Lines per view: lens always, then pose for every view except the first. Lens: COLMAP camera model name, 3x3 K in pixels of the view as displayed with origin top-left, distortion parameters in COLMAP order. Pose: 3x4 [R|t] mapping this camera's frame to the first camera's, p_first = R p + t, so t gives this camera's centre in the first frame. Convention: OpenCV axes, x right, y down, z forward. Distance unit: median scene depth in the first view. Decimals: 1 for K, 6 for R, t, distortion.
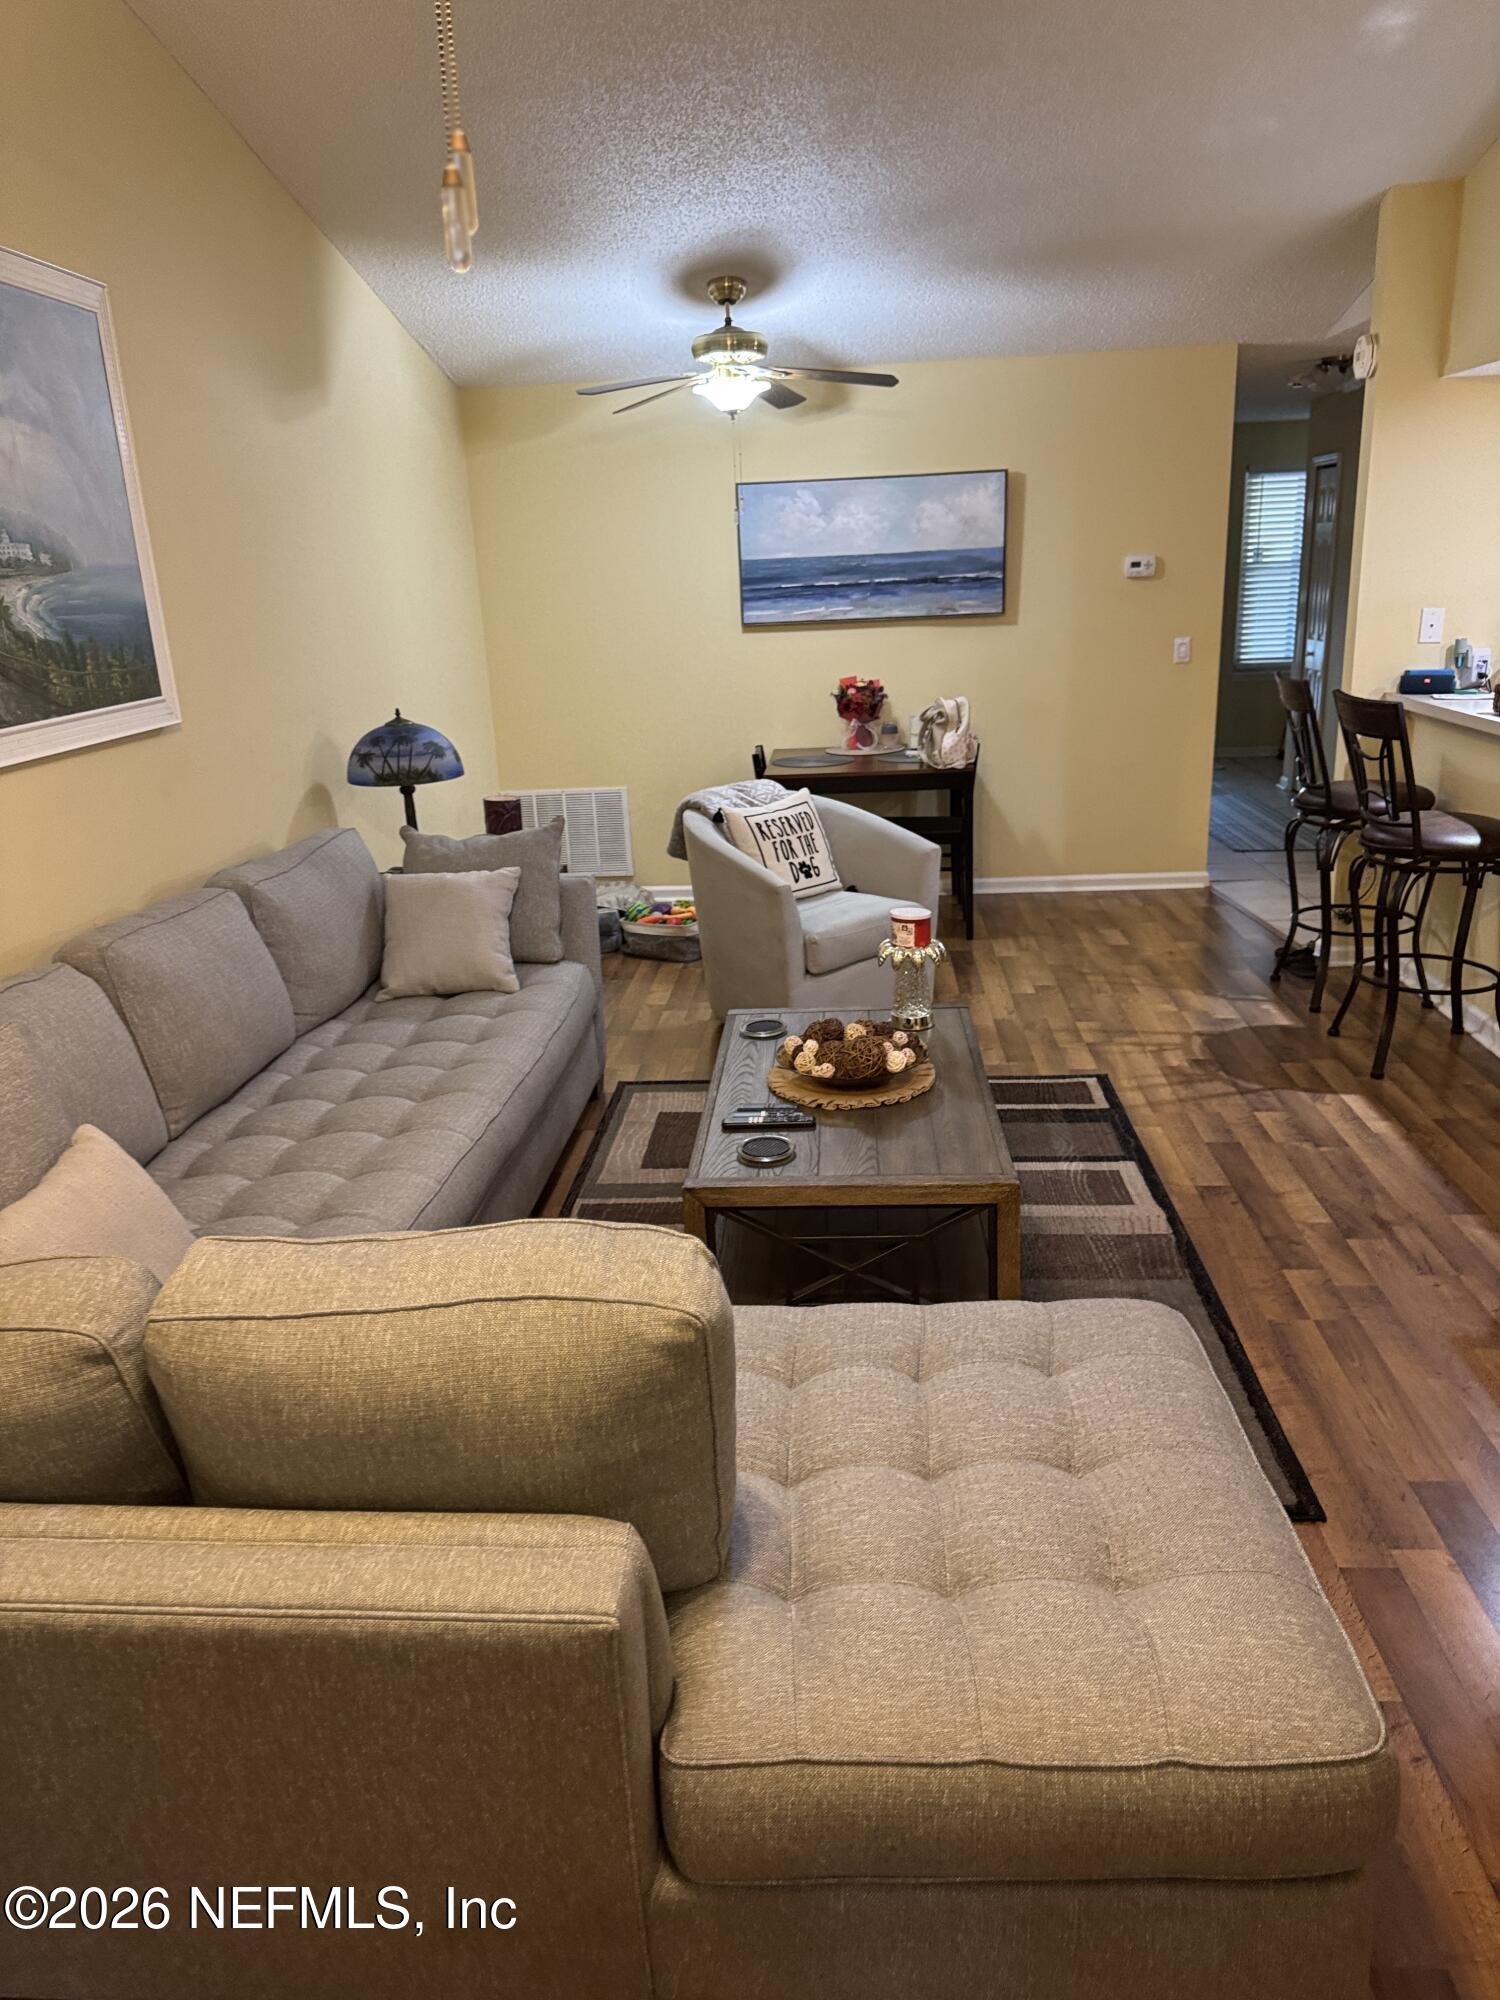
lens RADIAL K [[1370.2, 0, 750.0], [0, 1370.2, 1000.0], [0, 0, 1]] dist [0.034008, -0.003078]
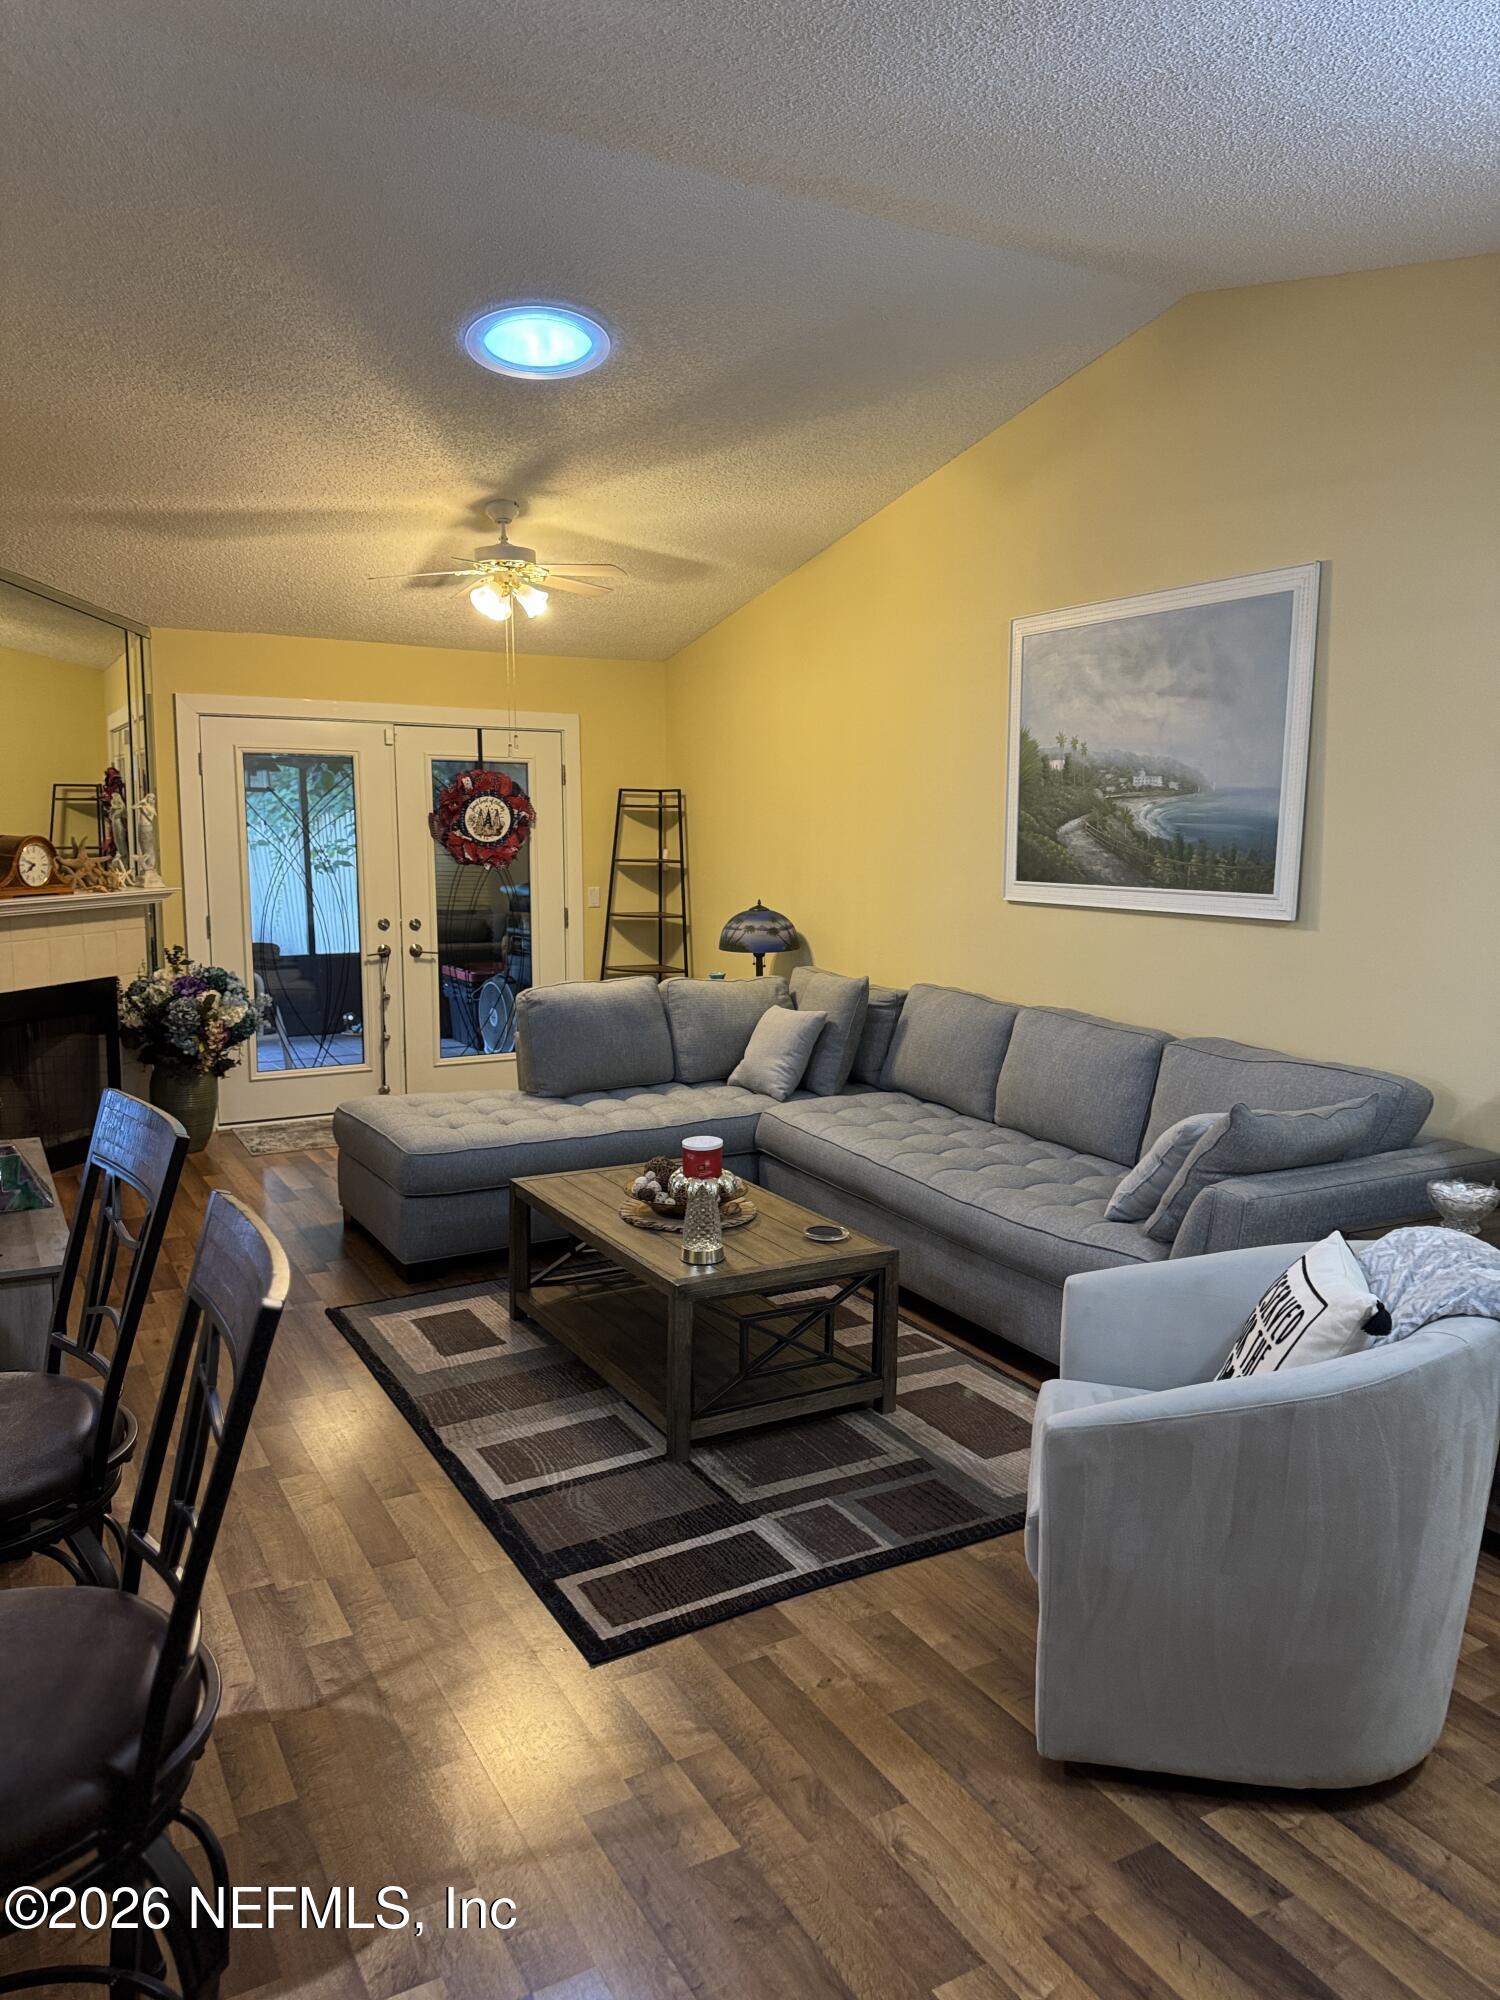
lens RADIAL K [[1370.2, 0, 750.0], [0, 1370.2, 1000.0], [0, 0, 1]] dist [0.034008, -0.003078]
pose [[-0.827770, 0.120339, -0.548011, 0.587111], [-0.133395, 0.906510, 0.400556, -0.535508], [0.544979, 0.404670, -0.734329, 1.613526]]
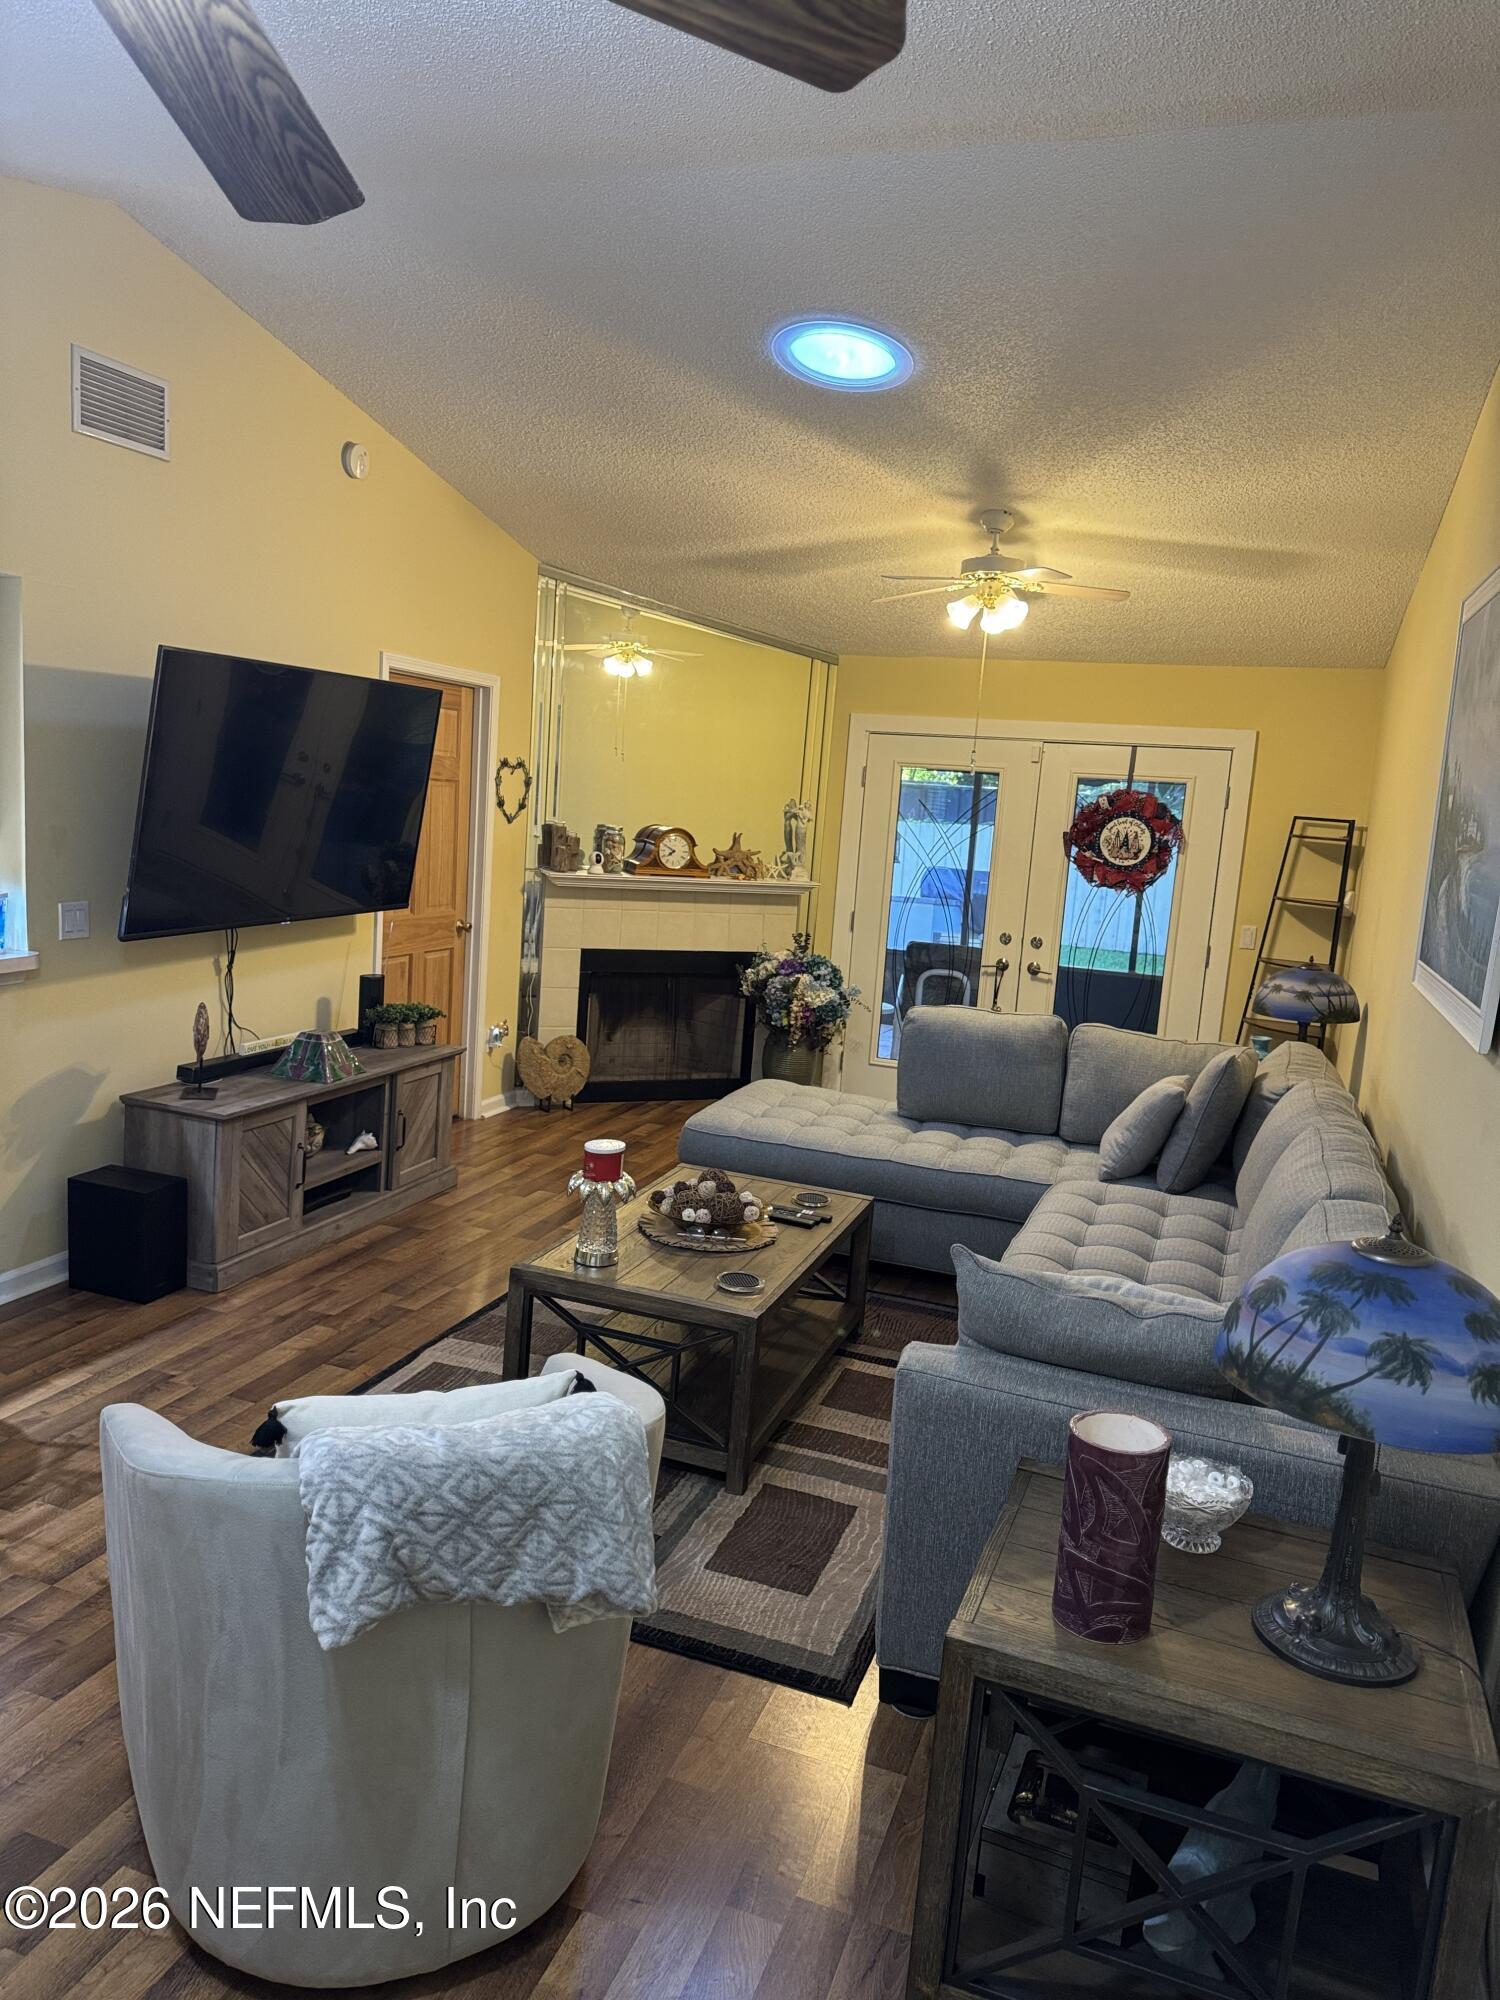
lens RADIAL K [[1374.0, 0, 750.0], [0, 1374.0, 1000.0], [0, 0, 1]] dist [0.079103, -0.001034]
pose [[-0.965866, -0.050232, 0.254126, -0.242272], [0.062683, 0.906543, 0.417434, -0.552368], [-0.251344, 0.419114, -0.872450, 1.715768]]
